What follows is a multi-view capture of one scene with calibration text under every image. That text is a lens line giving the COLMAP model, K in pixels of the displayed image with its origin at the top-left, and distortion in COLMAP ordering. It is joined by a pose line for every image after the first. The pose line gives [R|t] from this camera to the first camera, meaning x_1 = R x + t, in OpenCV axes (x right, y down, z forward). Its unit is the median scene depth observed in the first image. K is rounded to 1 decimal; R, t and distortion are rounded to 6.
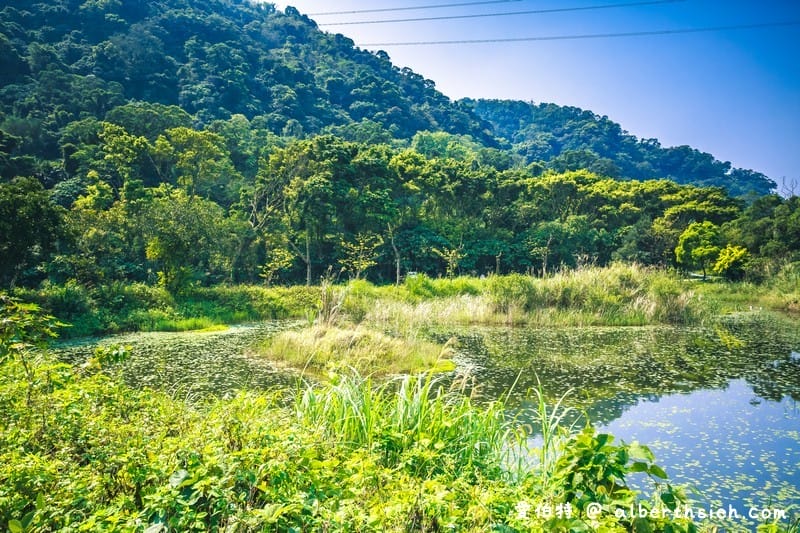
lens RADIAL K [[647.9, 0, 400.0], [0, 647.9, 266.5], [0, 0, 1]] dist [-0.041409, 0.078458]
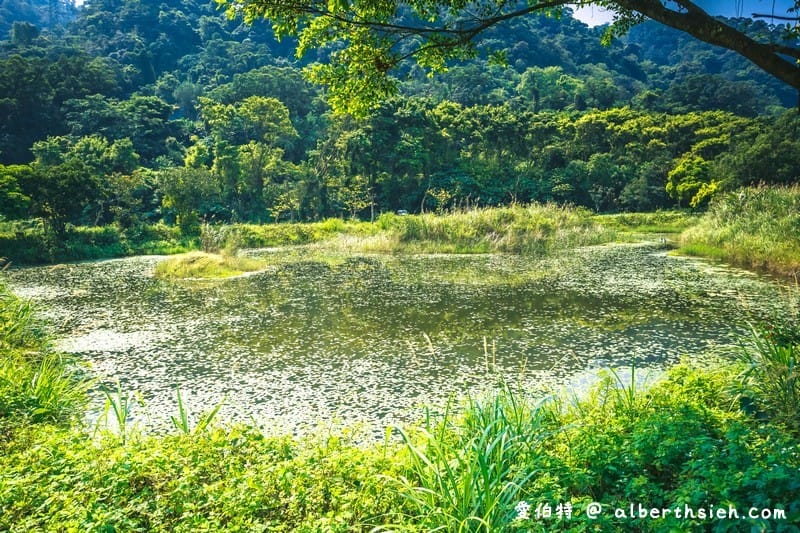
lens RADIAL K [[647.9, 0, 400.0], [0, 647.9, 266.5], [0, 0, 1]] dist [-0.041409, 0.078458]
pose [[0.954531, 0.013282, -0.297817, 0.276227], [0.018444, 0.994462, 0.103466, -0.009396], [0.297542, -0.104254, 0.948999, -0.129892]]
